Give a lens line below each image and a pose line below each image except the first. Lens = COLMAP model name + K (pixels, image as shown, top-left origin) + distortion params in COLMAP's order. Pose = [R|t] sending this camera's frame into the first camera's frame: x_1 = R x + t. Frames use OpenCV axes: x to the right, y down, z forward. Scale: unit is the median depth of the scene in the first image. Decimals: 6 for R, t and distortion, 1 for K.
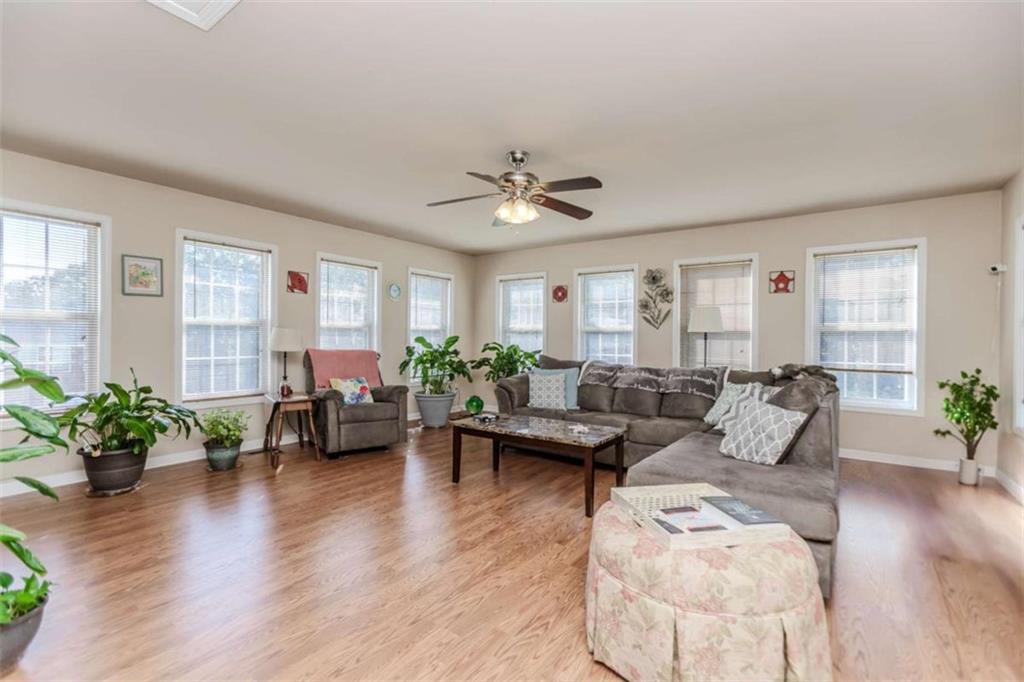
lens RADIAL K [[457.3, 0, 507.7], [0, 457.3, 344.2], [0, 0, 1]] dist [-0.000294, 0.000355]
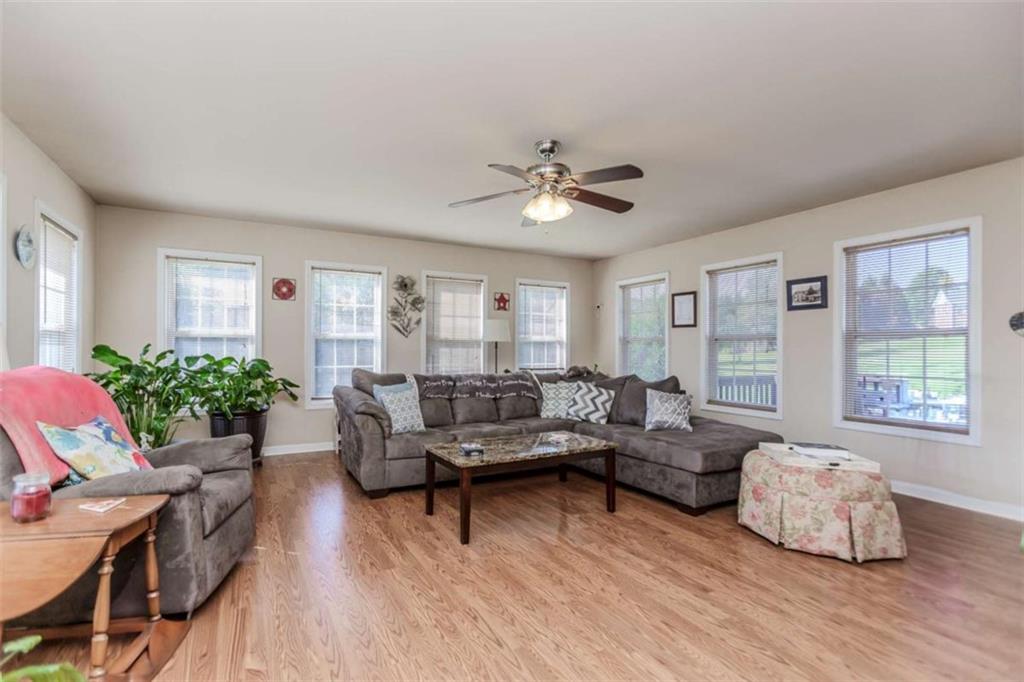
lens RADIAL K [[460.9, 0, 509.3], [0, 460.9, 345.8], [0, 0, 1]] dist [0.026640, 0.000114]
pose [[0.437389, -0.005678, 0.899254, -0.486893], [0.016026, 0.999870, -0.001481, -0.011106], [-0.899129, 0.015059, 0.437424, 0.388099]]
